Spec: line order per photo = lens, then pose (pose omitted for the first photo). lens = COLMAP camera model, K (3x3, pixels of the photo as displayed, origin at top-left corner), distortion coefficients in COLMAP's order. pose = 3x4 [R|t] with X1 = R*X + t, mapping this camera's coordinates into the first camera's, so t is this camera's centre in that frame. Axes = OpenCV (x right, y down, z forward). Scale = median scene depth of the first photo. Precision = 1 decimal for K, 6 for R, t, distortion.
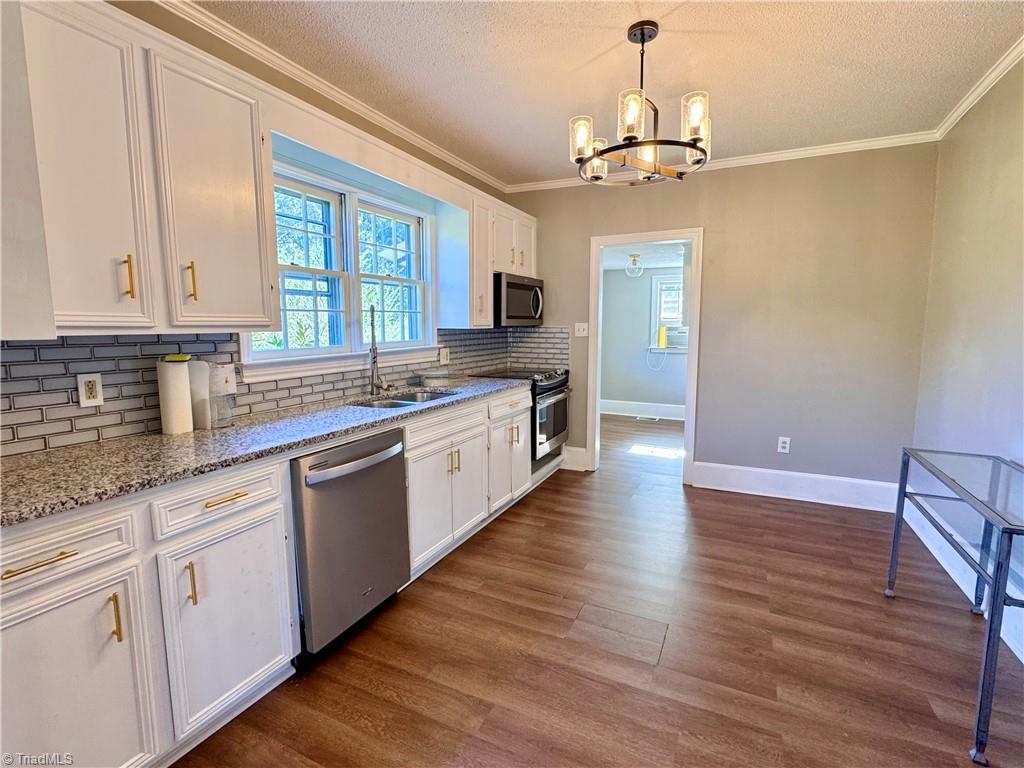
lens RADIAL K [[483.2, 0, 512.0], [0, 483.2, 384.0], [0, 0, 1]] dist [0.000561, 0.000155]
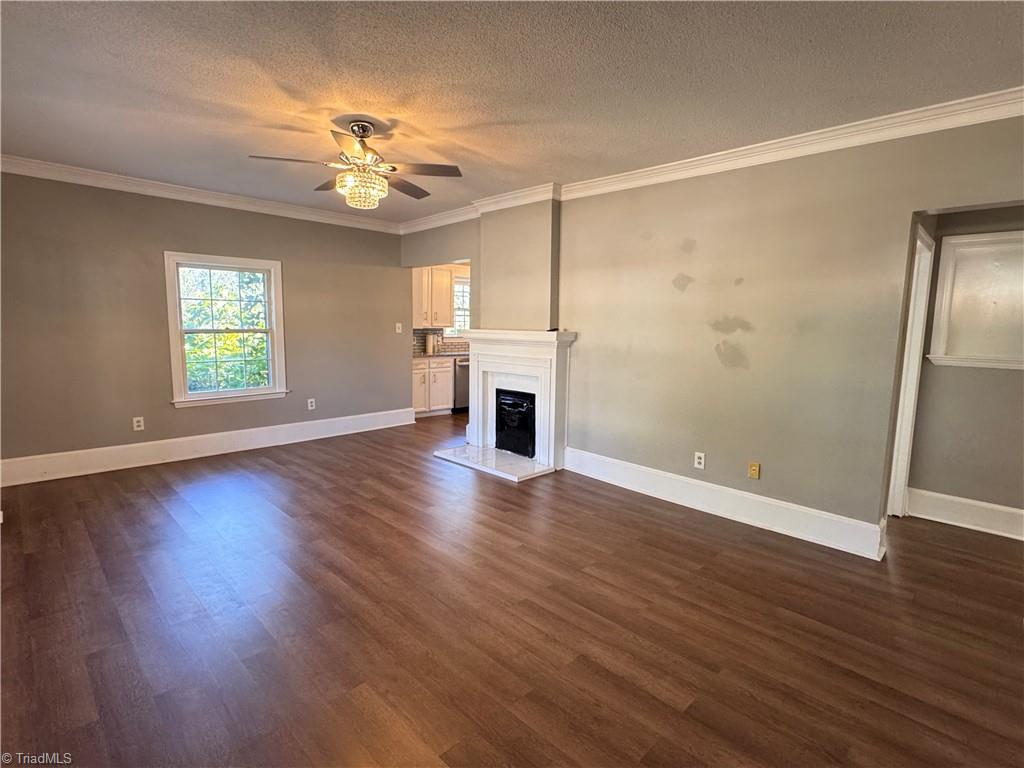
lens RADIAL K [[502.2, 0, 512.0], [0, 502.2, 384.0], [0, 0, 1]] dist [-0.021595, -0.000032]
pose [[0.946569, 0.052980, -0.318120, 1.275763], [-0.053577, 0.998540, 0.006880, 0.289955], [0.318020, 0.010532, 0.948025, -2.679296]]
